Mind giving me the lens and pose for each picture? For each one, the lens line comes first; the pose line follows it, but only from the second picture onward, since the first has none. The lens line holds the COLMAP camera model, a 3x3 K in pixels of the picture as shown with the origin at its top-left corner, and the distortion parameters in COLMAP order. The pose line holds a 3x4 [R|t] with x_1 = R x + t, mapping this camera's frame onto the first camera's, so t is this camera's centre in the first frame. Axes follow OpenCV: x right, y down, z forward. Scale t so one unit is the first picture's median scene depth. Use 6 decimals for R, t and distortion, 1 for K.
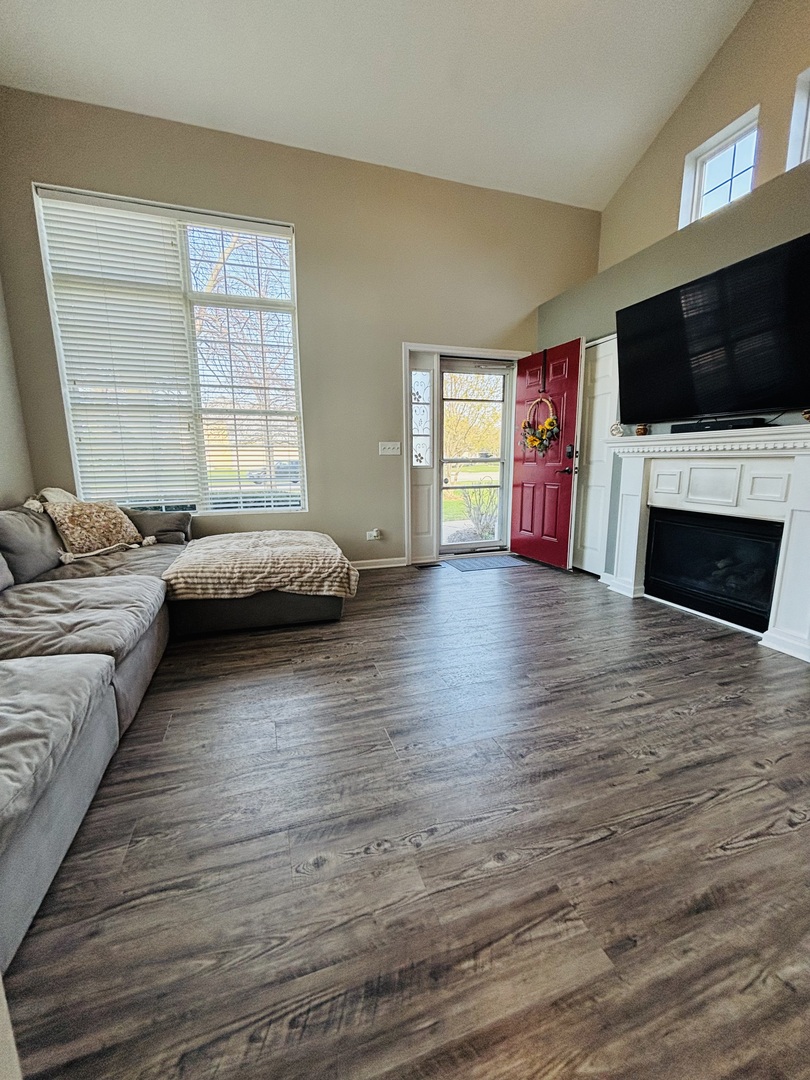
lens RADIAL K [[434.7, 0, 405.0], [0, 434.7, 540.0], [0, 0, 1]] dist [0.001256, -0.000212]
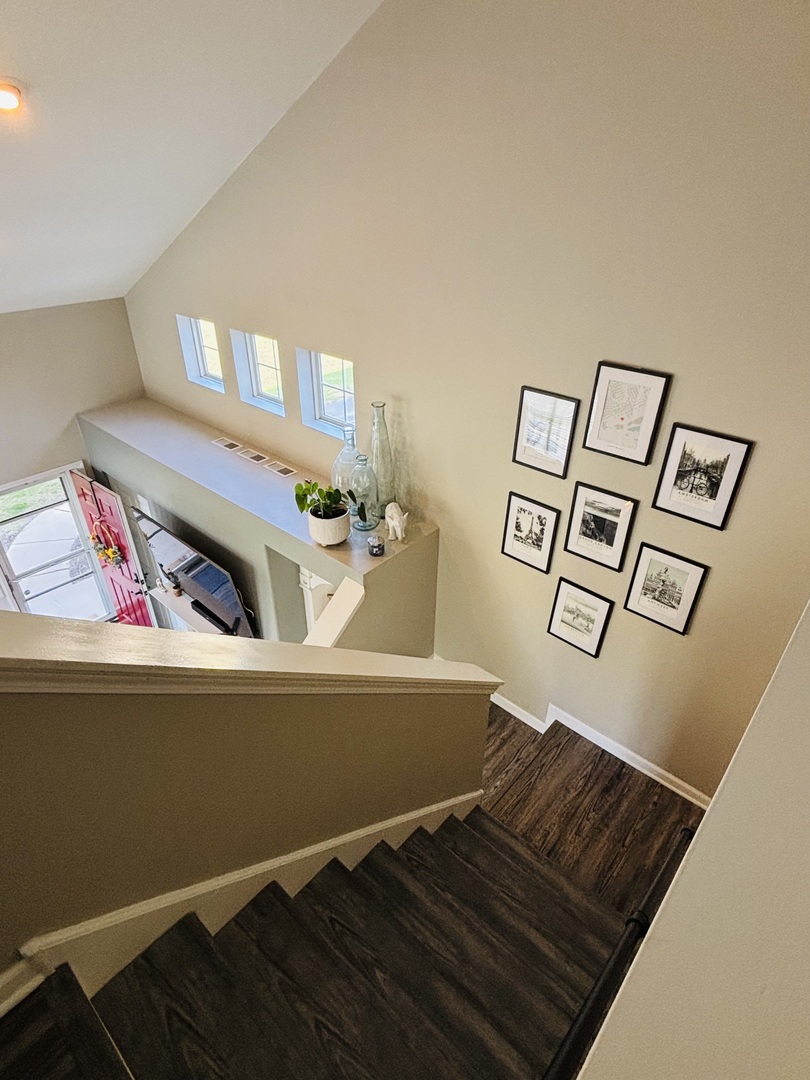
lens RADIAL K [[572.5, 0, 405.0], [0, 572.5, 540.0], [0, 0, 1]] dist [0.022260, -0.036274]
pose [[0.866823, -0.251701, 0.430425, 0.444286], [0.069952, 0.916088, 0.394828, -1.011828], [-0.493686, -0.312137, 0.811693, -0.634116]]
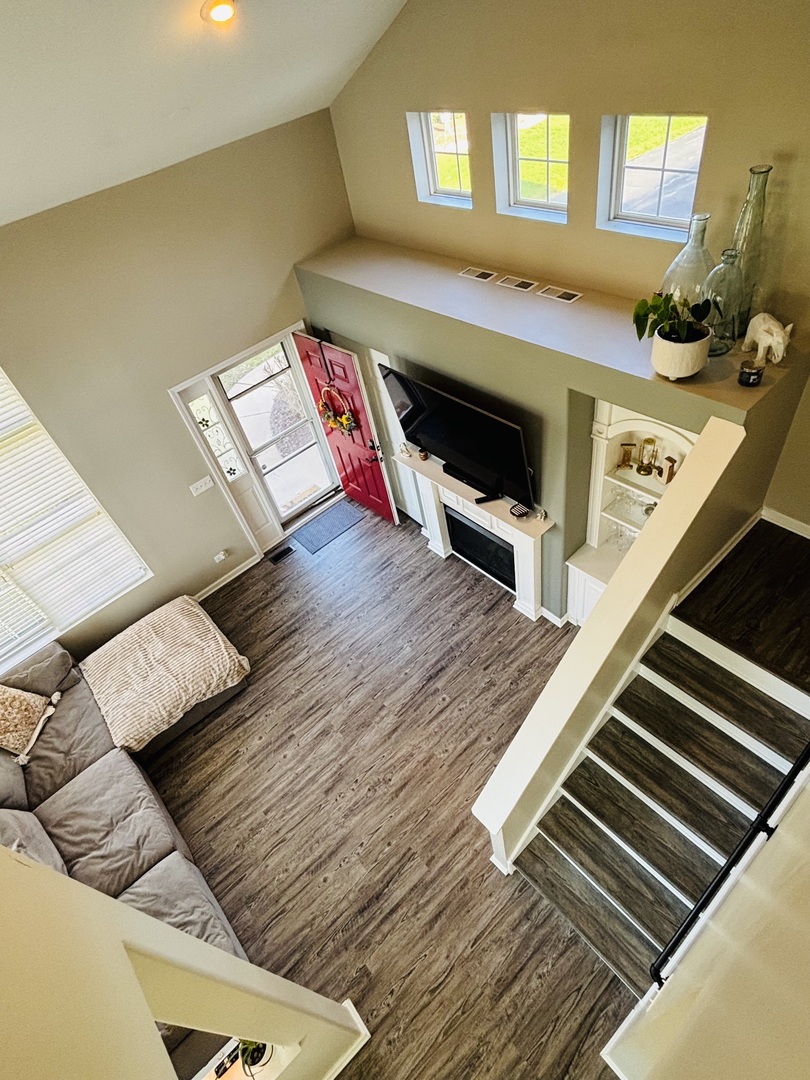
lens RADIAL K [[572.5, 0, 405.0], [0, 572.5, 540.0], [0, 0, 1]] dist [0.022260, -0.036274]
pose [[0.909845, -0.382254, 0.161444, 0.165122], [0.229980, 0.788384, 0.570579, -0.977444], [-0.345386, -0.482009, 0.805218, -0.339719]]
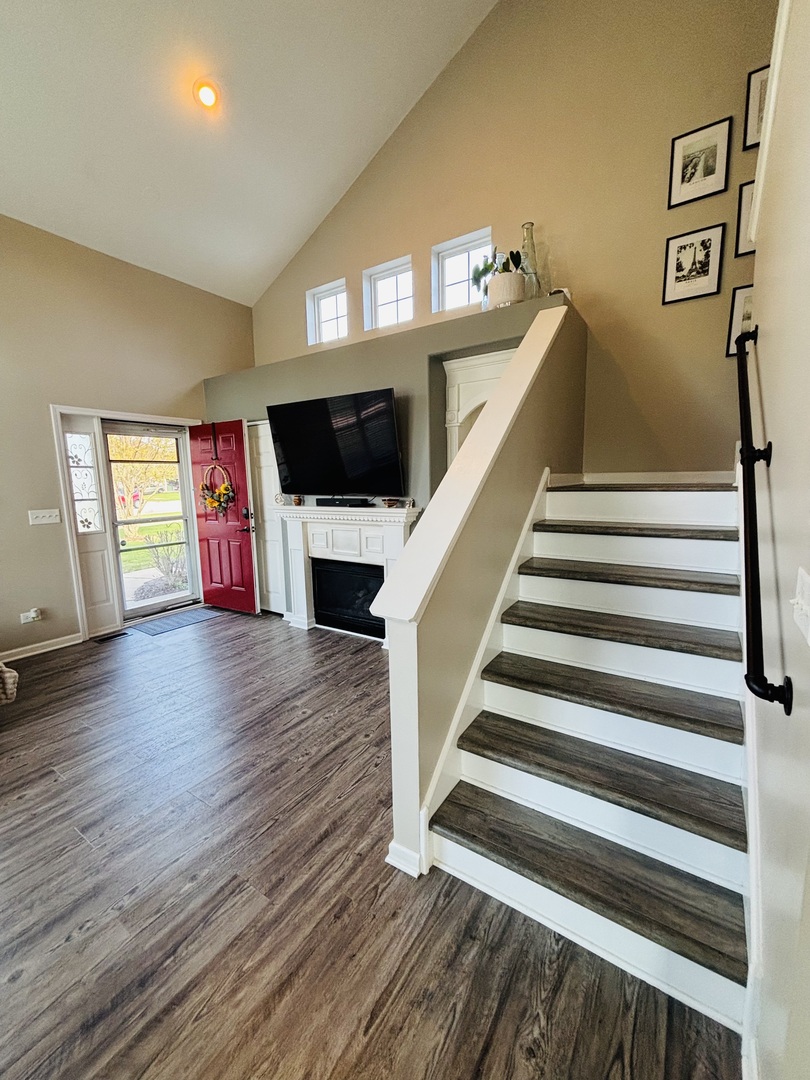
lens RADIAL K [[434.7, 0, 405.0], [0, 434.7, 540.0], [0, 0, 1]] dist [0.001256, -0.000212]
pose [[0.789592, -0.090968, 0.606852, 0.004769], [0.123074, 0.992332, -0.011383, -0.081259], [-0.601163, 0.083676, 0.794733, -0.207342]]
